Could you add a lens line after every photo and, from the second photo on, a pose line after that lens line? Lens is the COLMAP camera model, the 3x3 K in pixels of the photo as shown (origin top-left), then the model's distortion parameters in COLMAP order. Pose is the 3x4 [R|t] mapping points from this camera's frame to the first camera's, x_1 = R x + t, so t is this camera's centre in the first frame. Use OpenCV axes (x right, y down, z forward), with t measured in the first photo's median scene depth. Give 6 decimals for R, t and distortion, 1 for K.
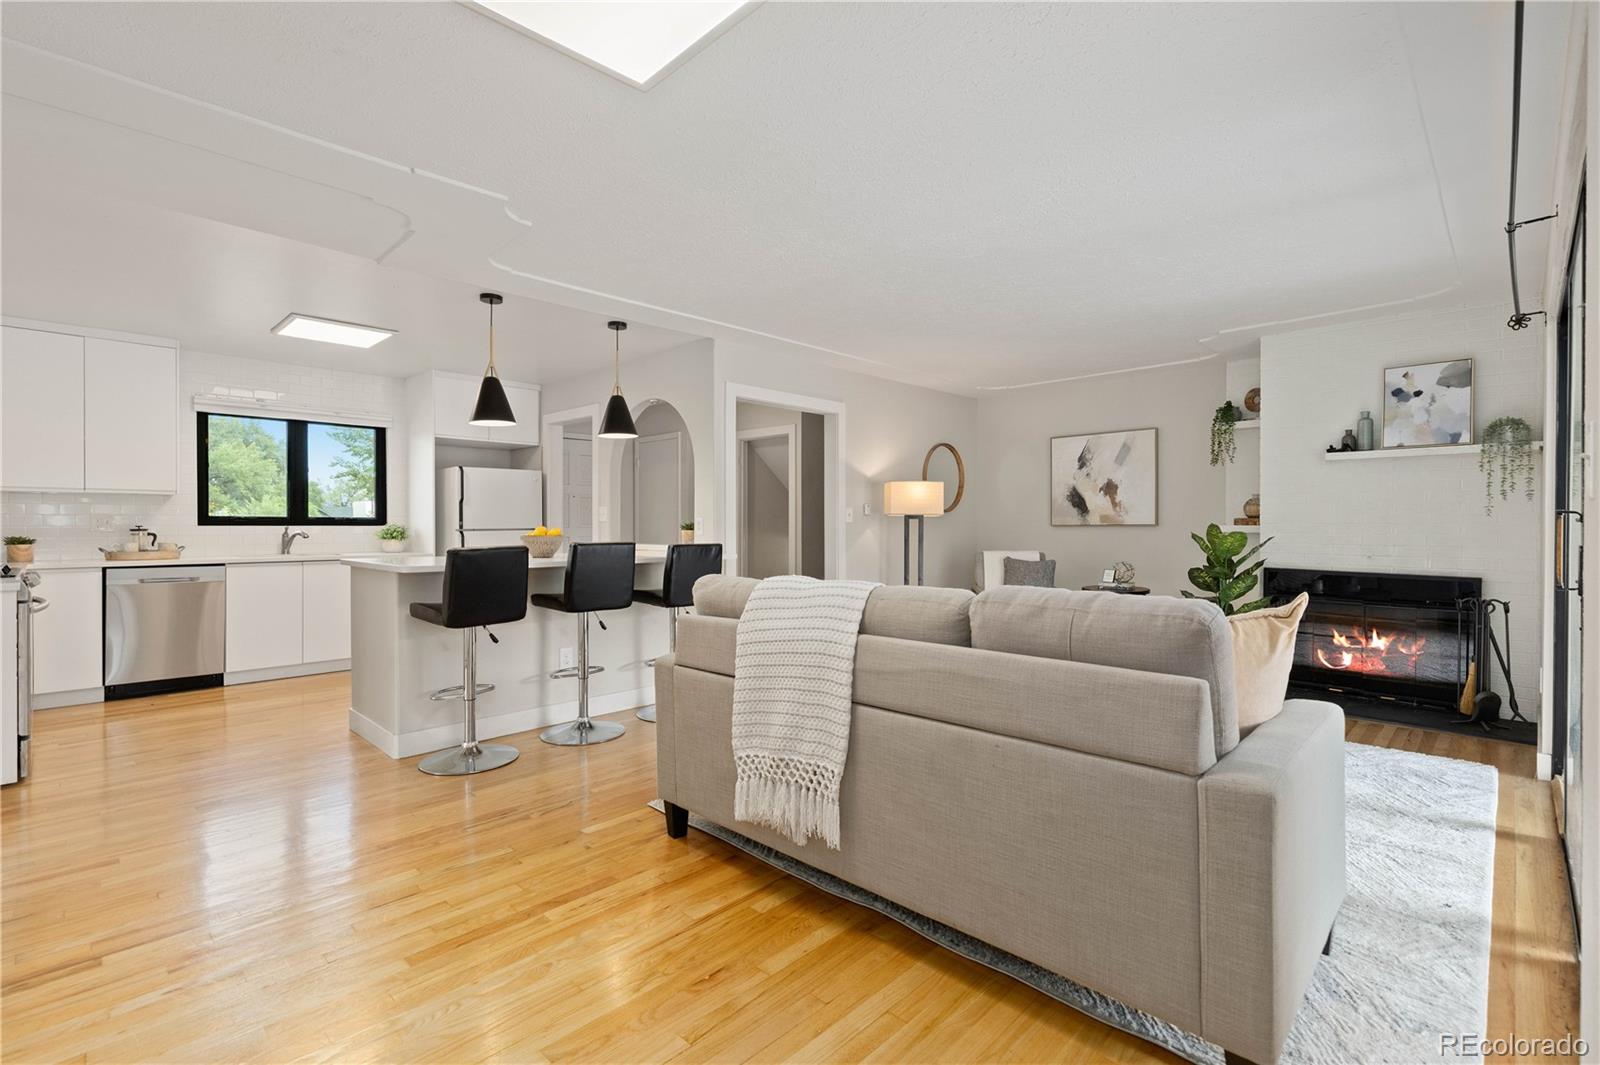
lens RADIAL K [[730.5, 0, 793.2], [0, 730.5, 528.8], [0, 0, 1]] dist [0.009118, -0.001902]
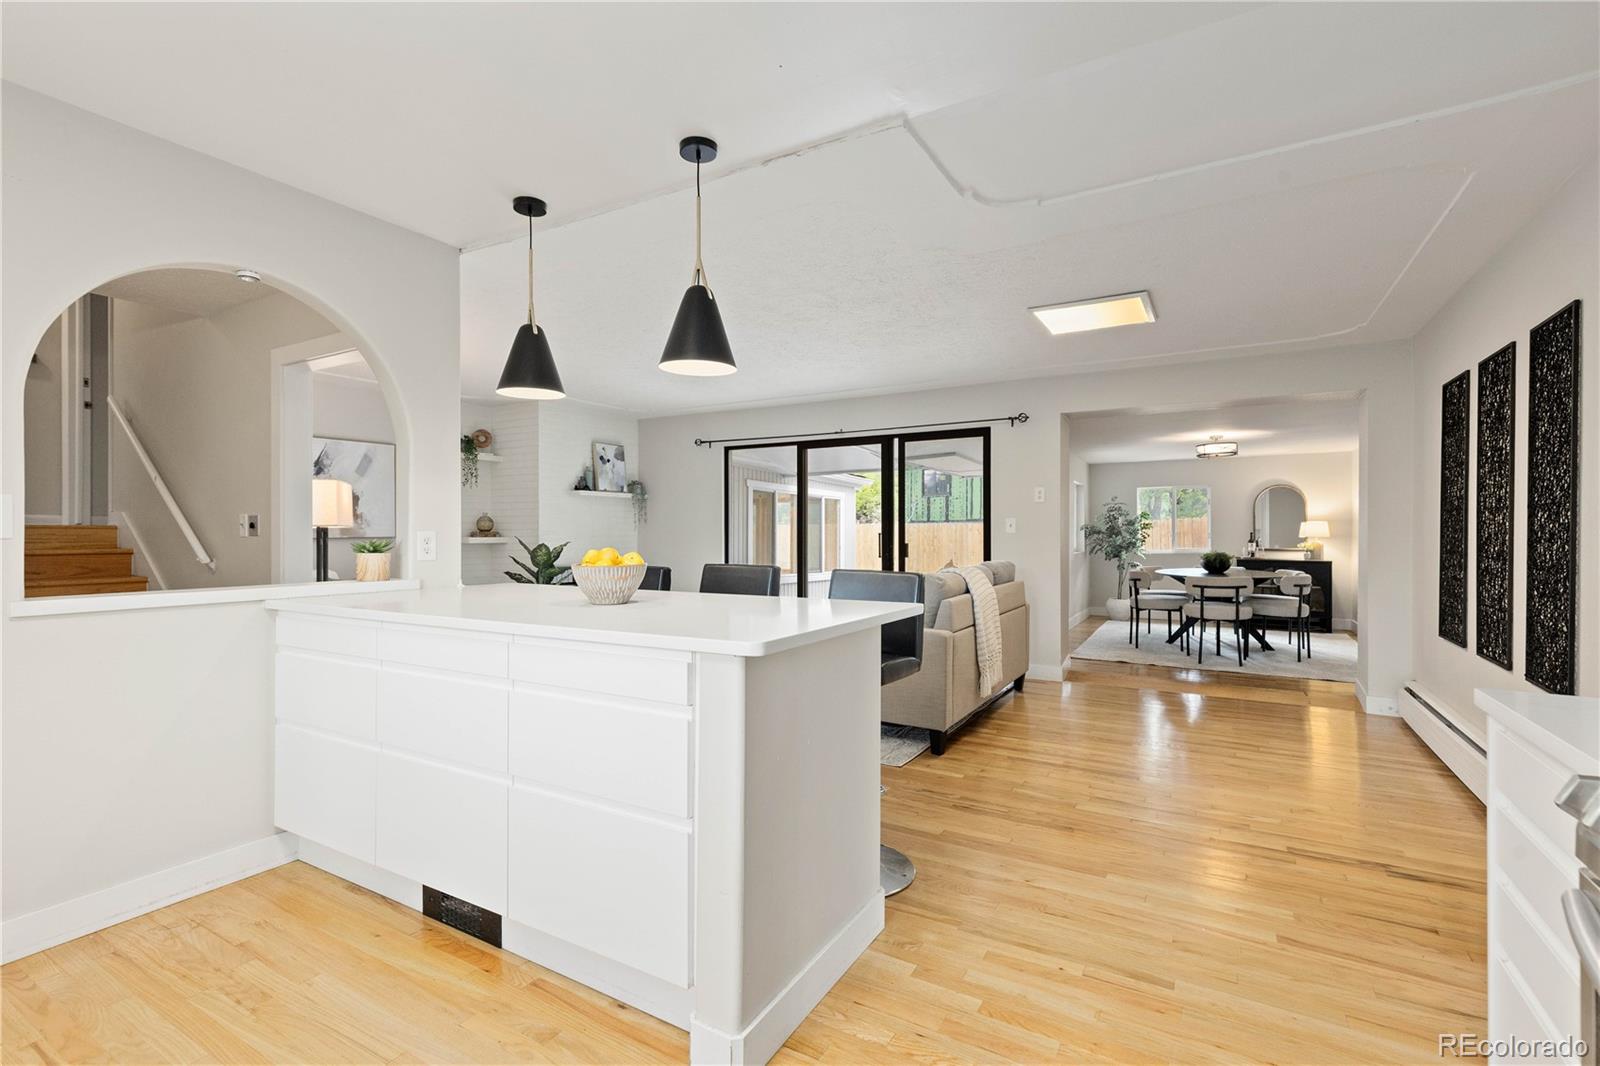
lens RADIAL K [[730.5, 0, 789.8], [0, 730.5, 532.9], [0, 0, 1]] dist [0.009118, -0.001902]
pose [[-0.241440, -0.001224, 0.970415, -0.809417], [0.005441, 0.999982, 0.002615, -0.014451], [-0.970400, 0.005911, -0.241429, 0.882439]]
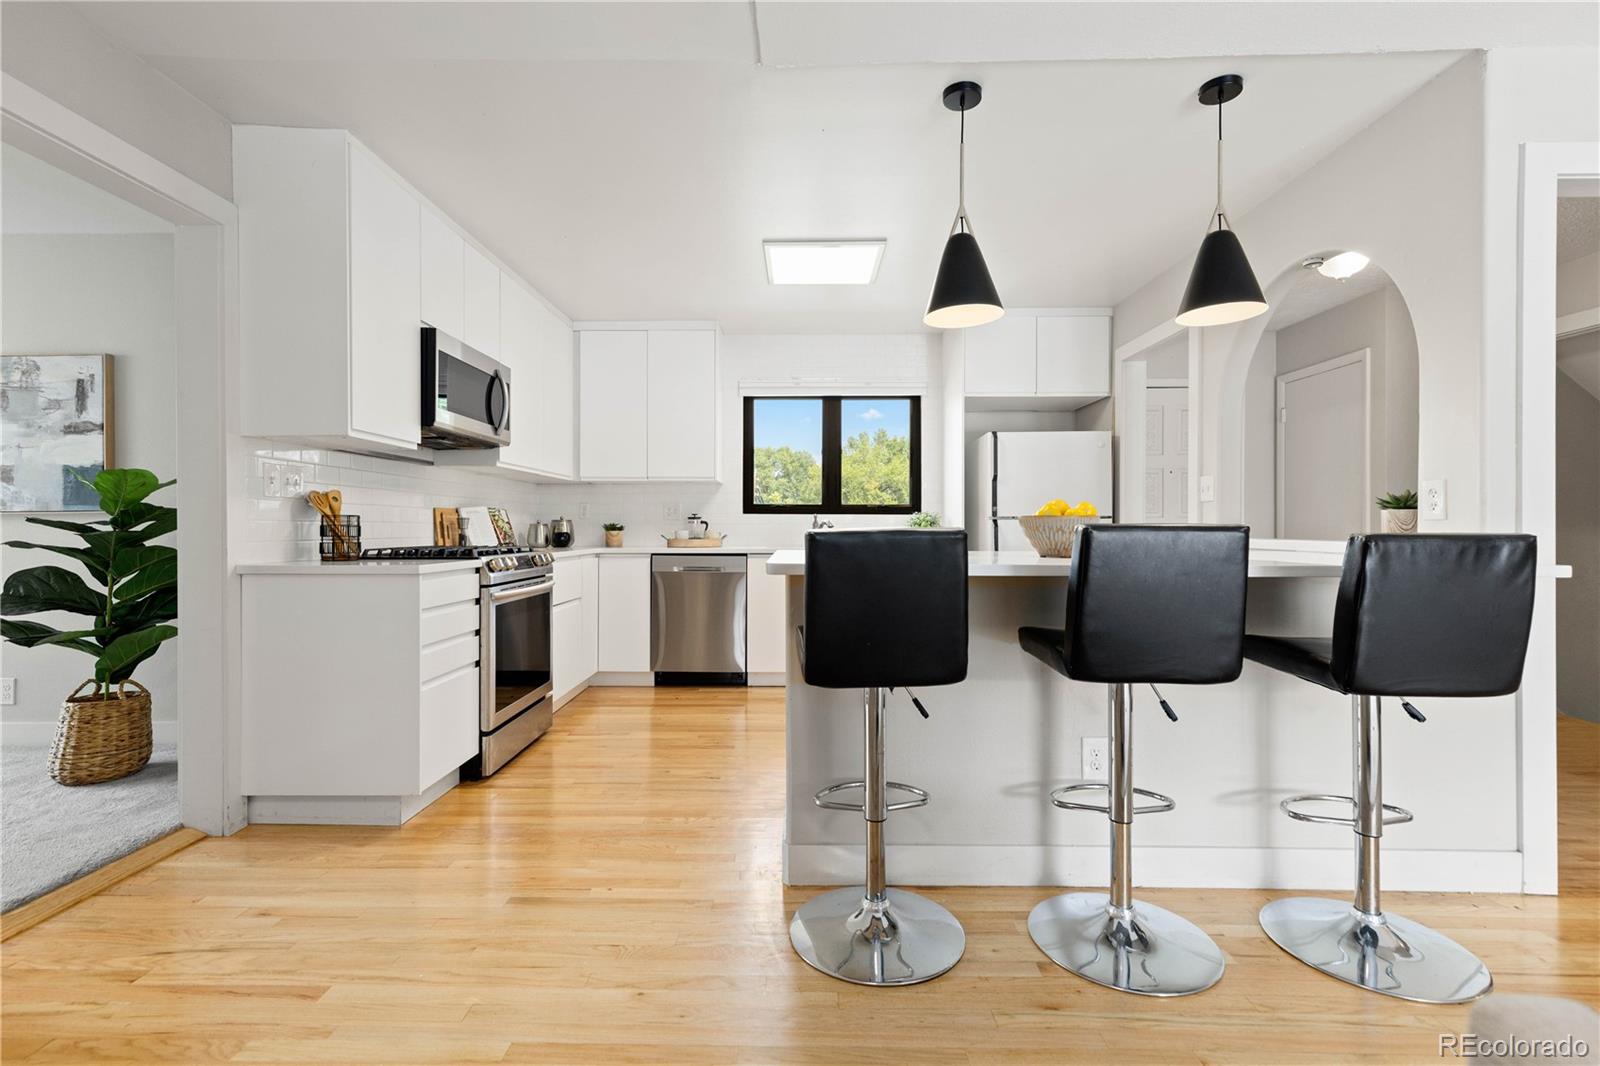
lens RADIAL K [[730.5, 0, 789.9], [0, 730.5, 525.0], [0, 0, 1]] dist [0.009118, -0.001902]
pose [[0.687351, -0.000522, -0.726325, -0.075906], [-0.004794, 0.999975, -0.005255, 0.016746], [0.726310, 0.007094, 0.687331, 0.425199]]
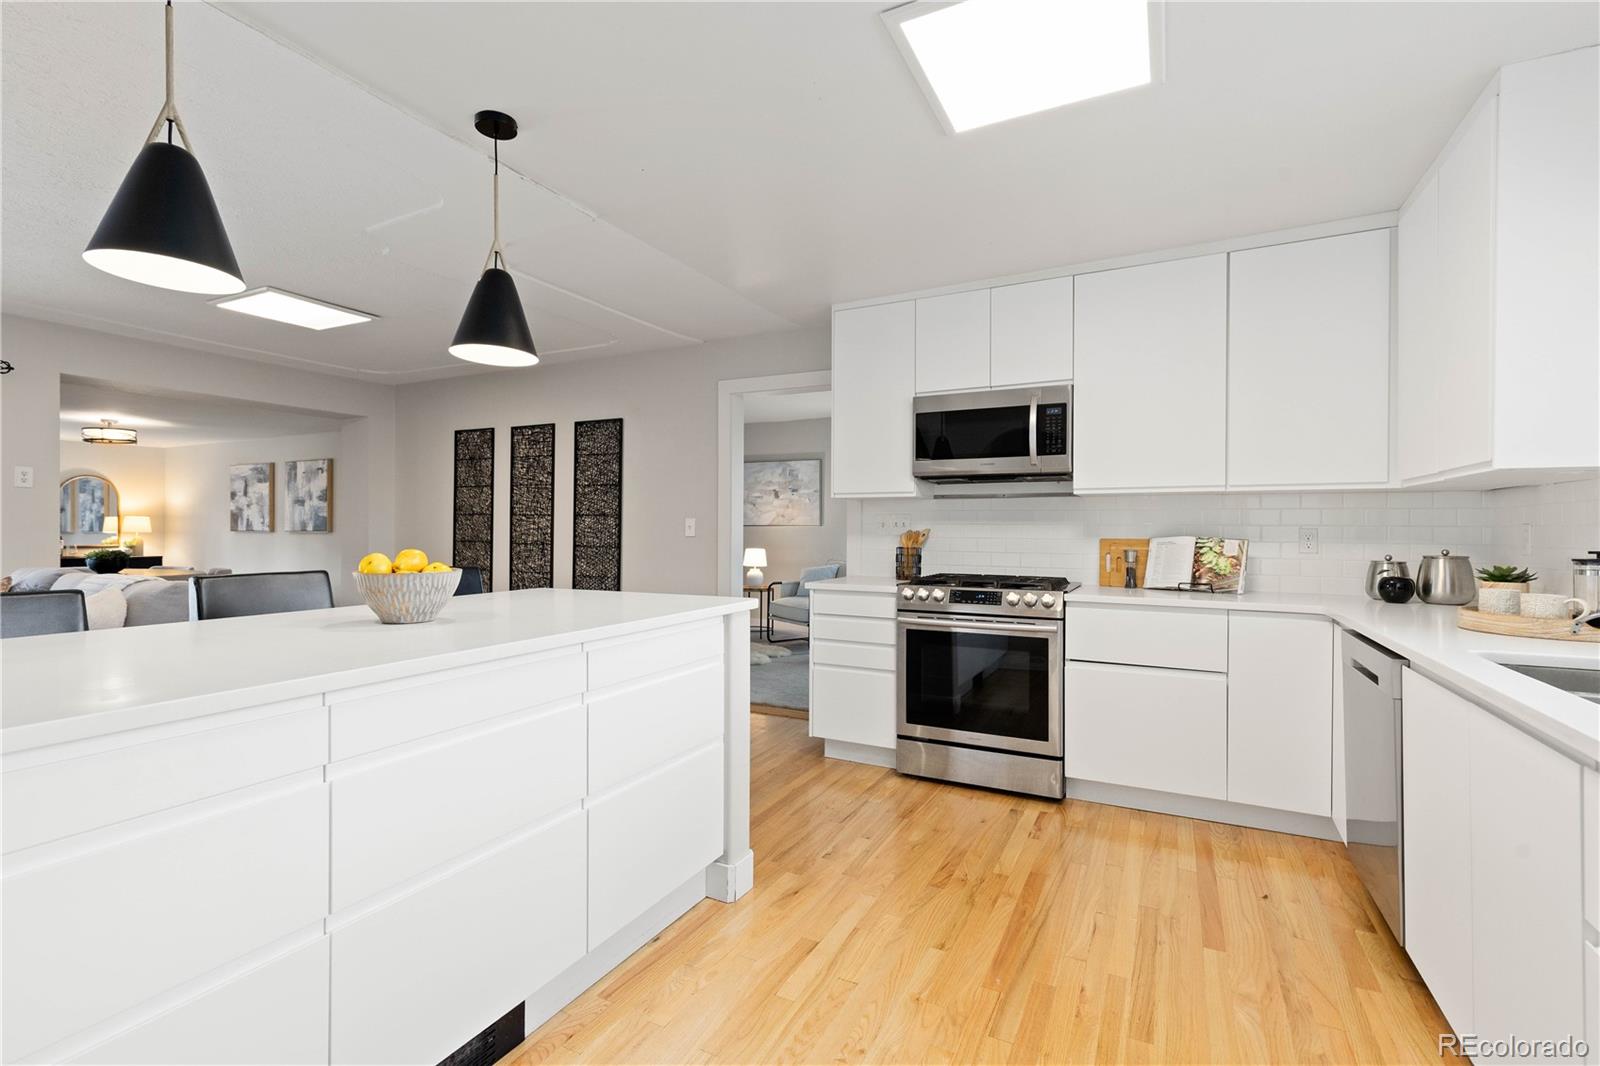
lens RADIAL K [[730.5, 0, 794.5], [0, 730.5, 524.9], [0, 0, 1]] dist [0.009118, -0.001902]
pose [[-0.955766, -0.003186, -0.294110, -0.382598], [-0.003668, 0.999993, 0.001086, -0.017927], [0.294104, 0.002117, -0.955771, 1.306838]]
